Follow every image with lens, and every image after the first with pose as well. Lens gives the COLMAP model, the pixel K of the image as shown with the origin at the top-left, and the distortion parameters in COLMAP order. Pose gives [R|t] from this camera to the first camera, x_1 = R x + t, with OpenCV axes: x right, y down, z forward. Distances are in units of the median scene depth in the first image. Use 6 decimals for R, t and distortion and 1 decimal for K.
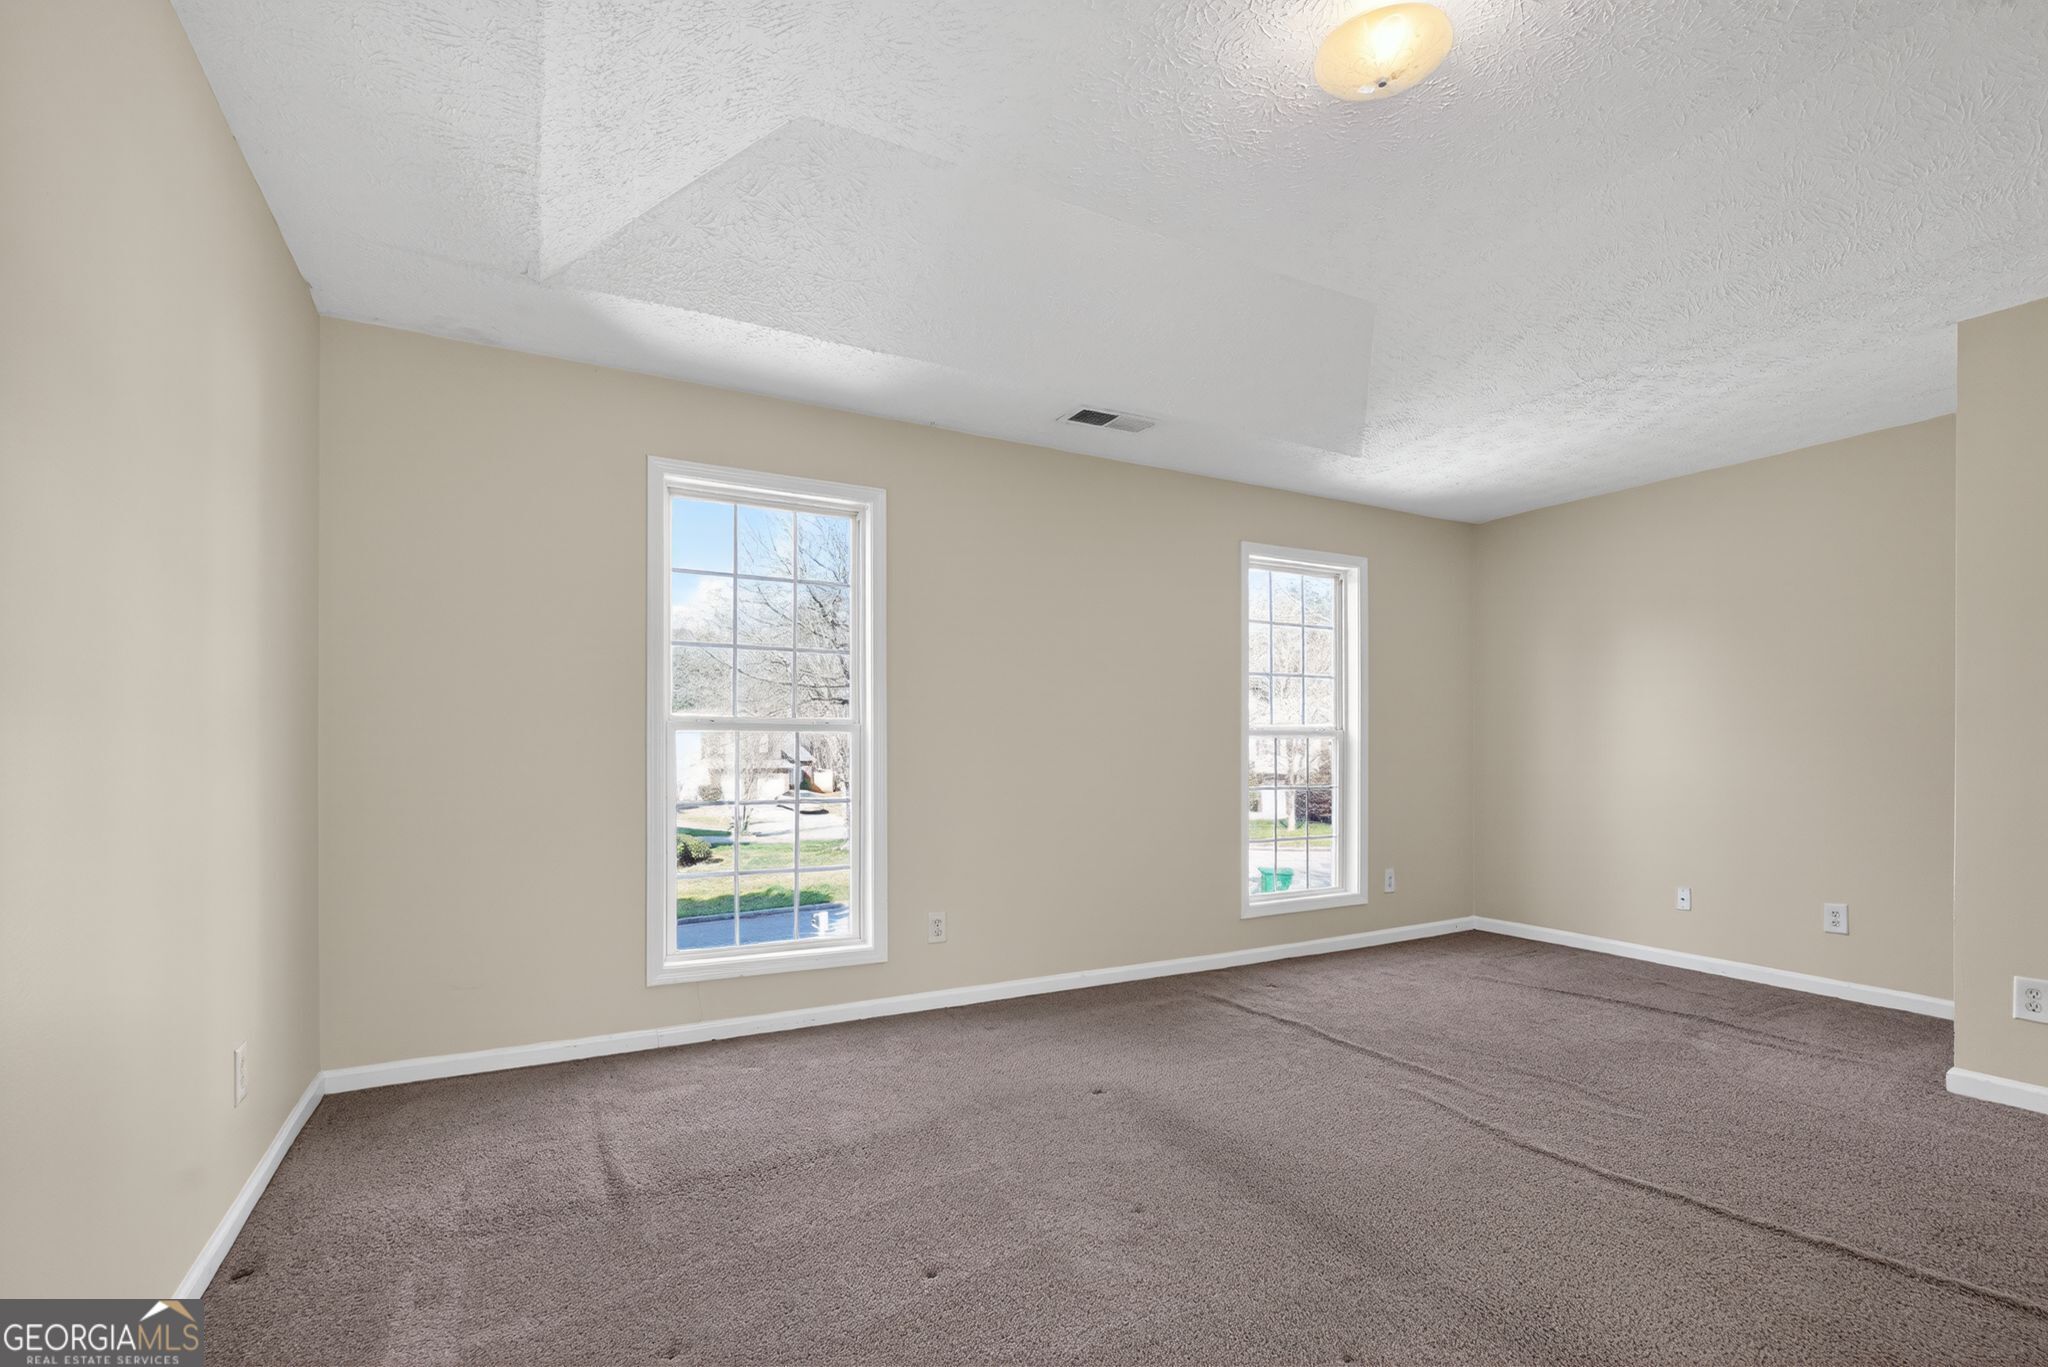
lens RADIAL K [[932.2, 0, 1004.3], [0, 932.2, 751.9], [0, 0, 1]] dist [-0.000042, -0.000046]
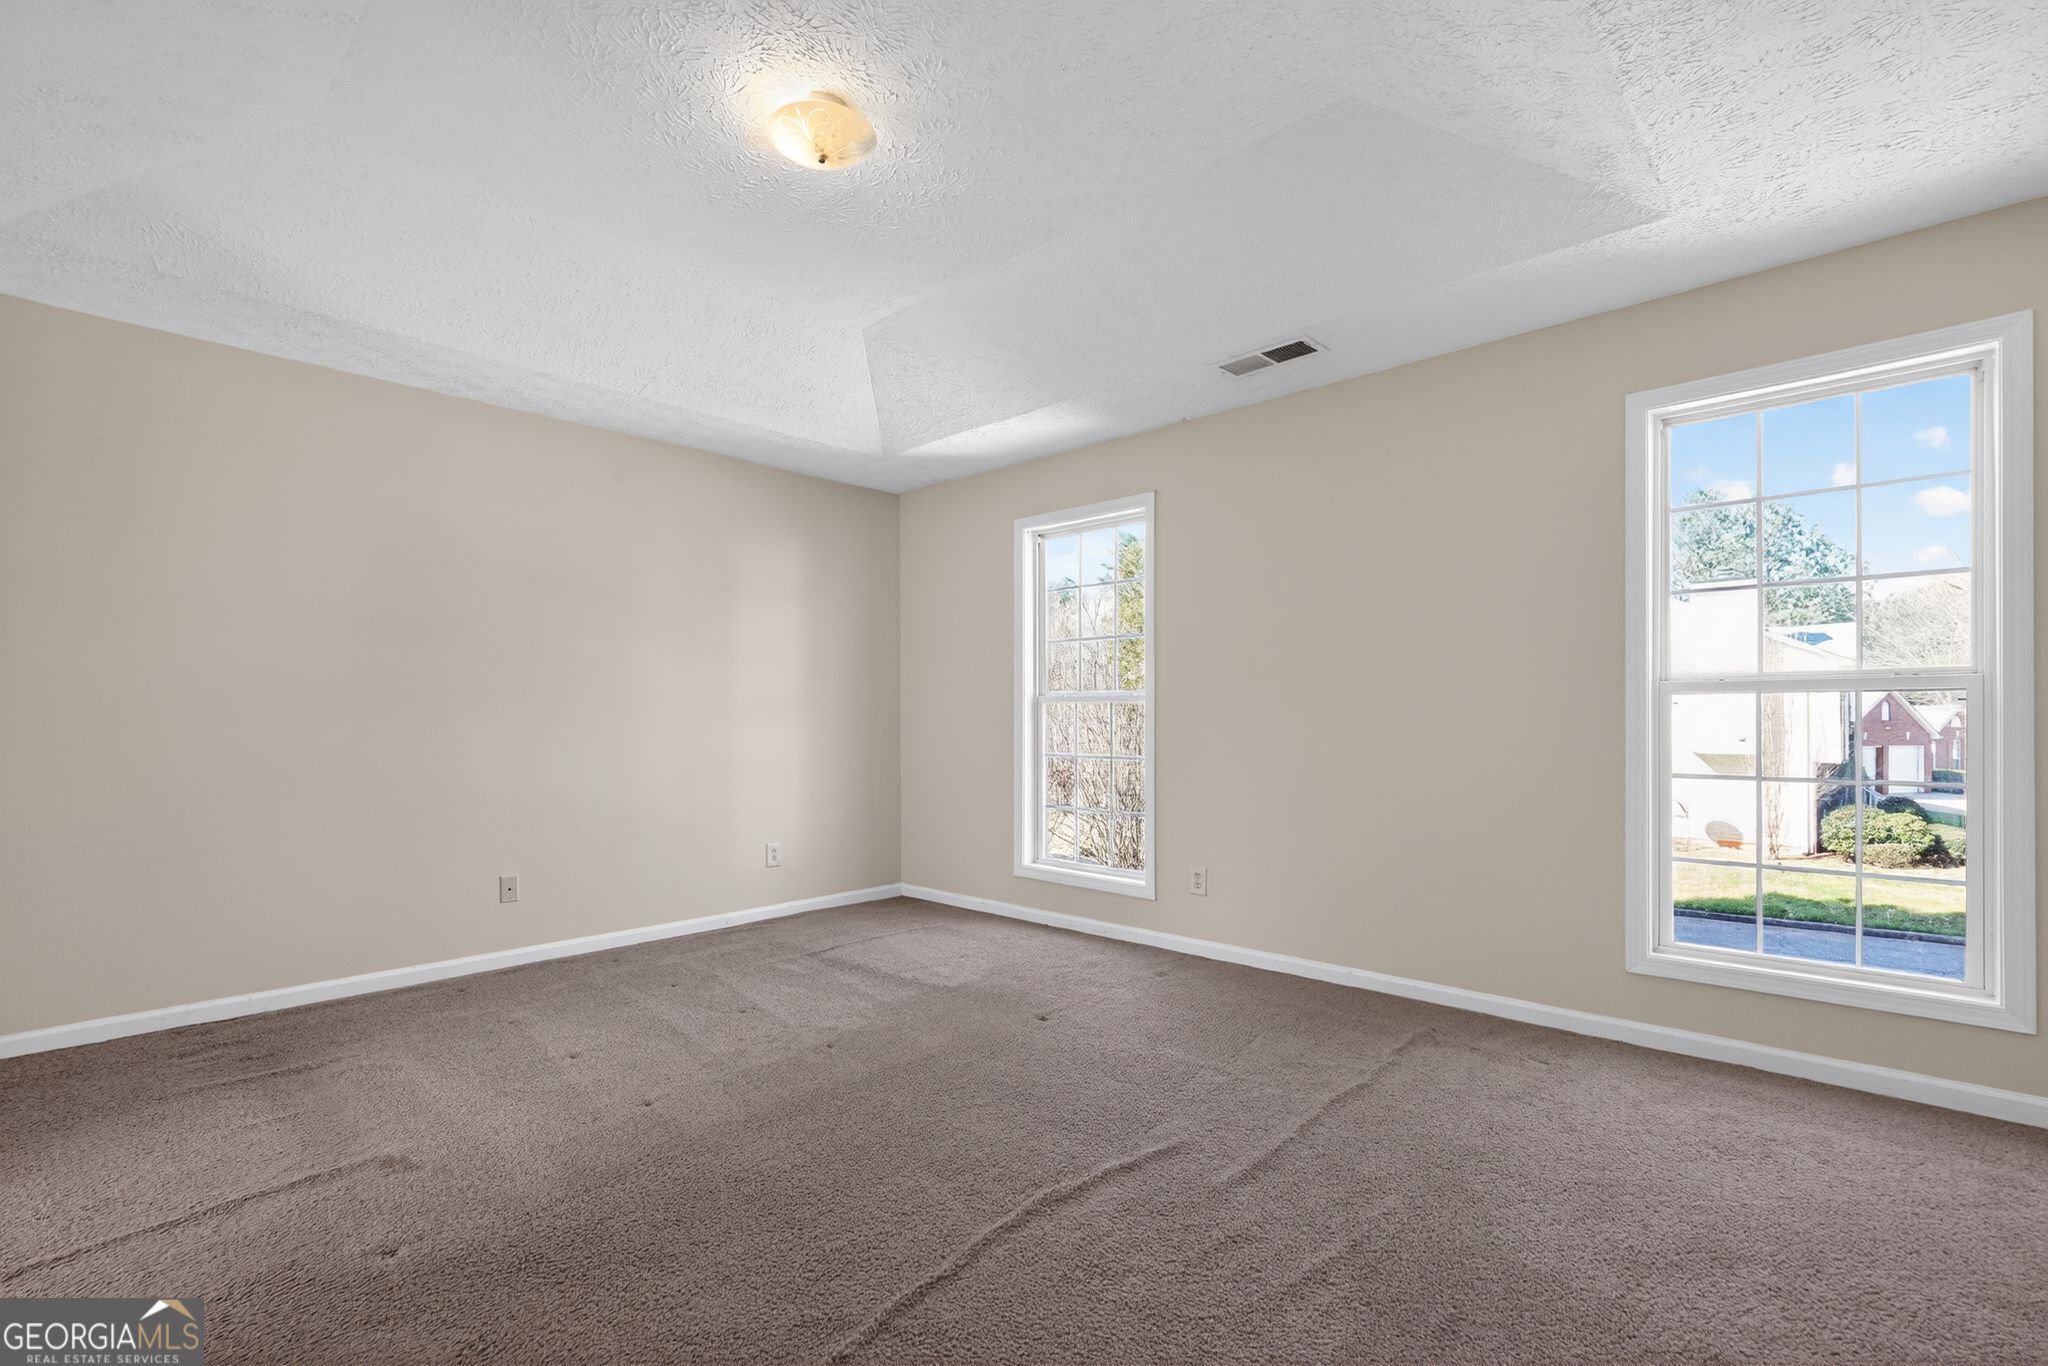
lens RADIAL K [[915.7, 0, 1037.8], [0, 915.7, 708.1], [0, 0, 1]] dist [-0.000070, 0.000125]
pose [[0.325794, -0.009741, -0.945390, 0.665405], [0.001763, 0.999951, -0.009696, -0.000796], [0.945439, 0.001492, 0.325796, 0.364809]]
